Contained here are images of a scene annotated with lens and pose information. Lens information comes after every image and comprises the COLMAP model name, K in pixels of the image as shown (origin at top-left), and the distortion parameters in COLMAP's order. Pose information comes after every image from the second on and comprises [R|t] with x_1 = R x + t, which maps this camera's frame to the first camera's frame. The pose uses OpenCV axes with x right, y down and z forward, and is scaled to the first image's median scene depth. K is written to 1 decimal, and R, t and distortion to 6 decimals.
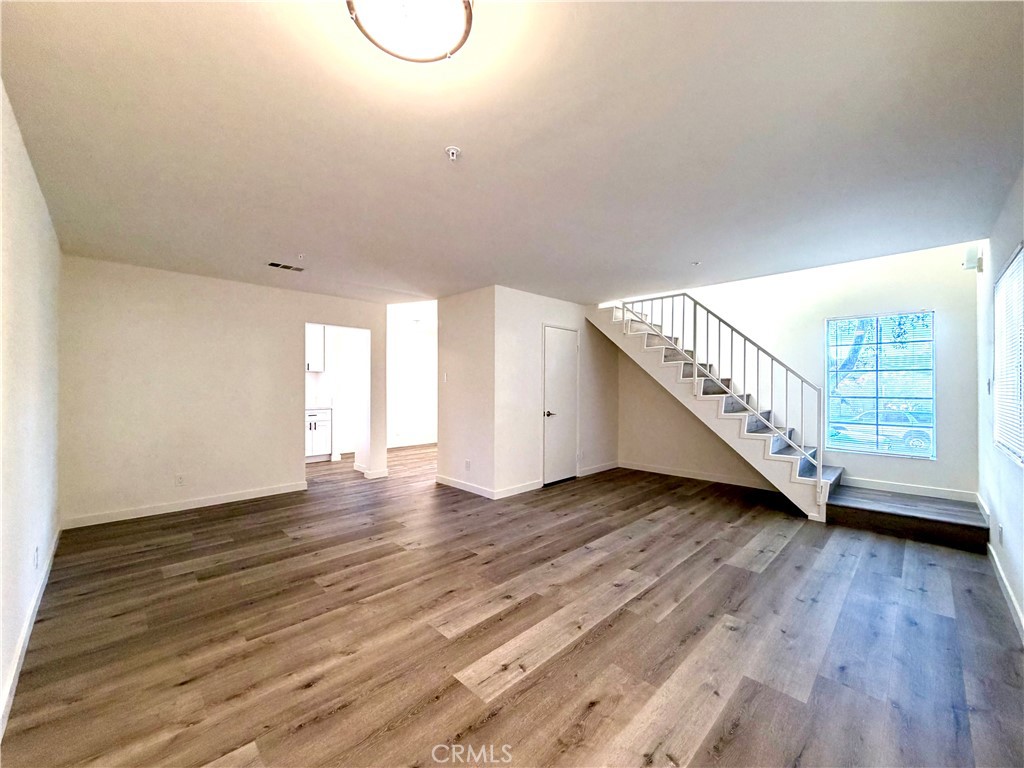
lens RADIAL K [[409.5, 0, 510.4], [0, 409.5, 381.0], [0, 0, 1]] dist [0.000826, -0.000215]
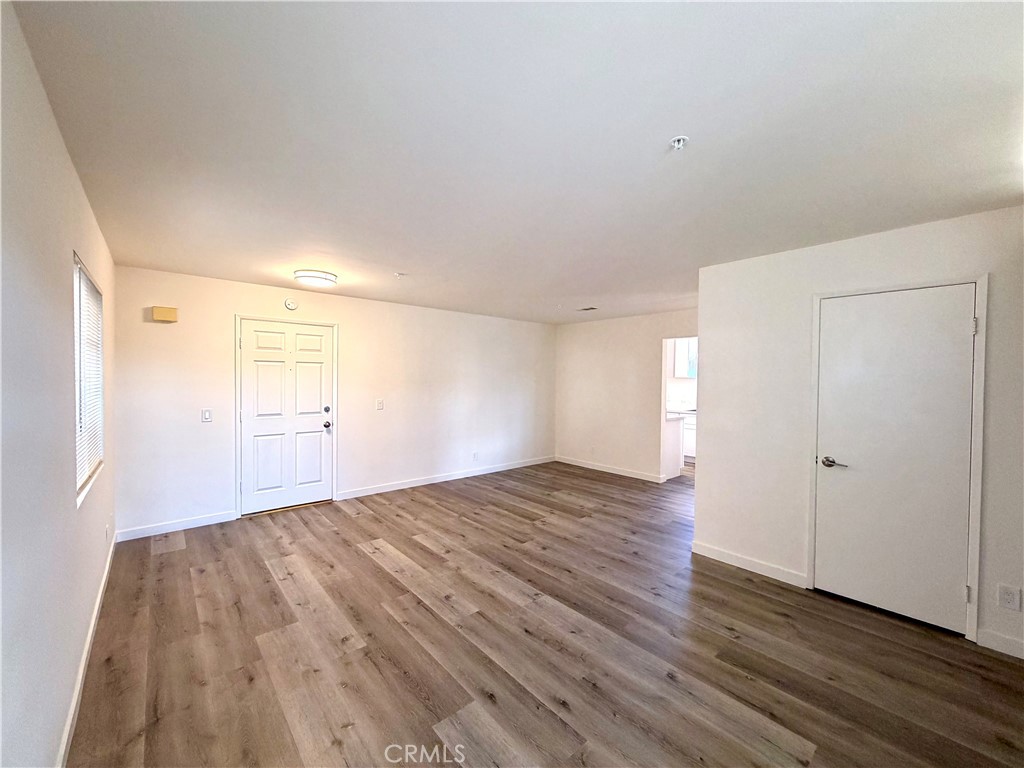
lens RADIAL K [[409.5, 0, 511.4], [0, 409.5, 386.5], [0, 0, 1]] dist [0.000826, -0.000215]
pose [[-0.066056, 0.014794, -0.997706, 1.168897], [0.000976, 0.999891, 0.014762, -0.046641], [0.997815, 0.000001, -0.066064, 1.123593]]
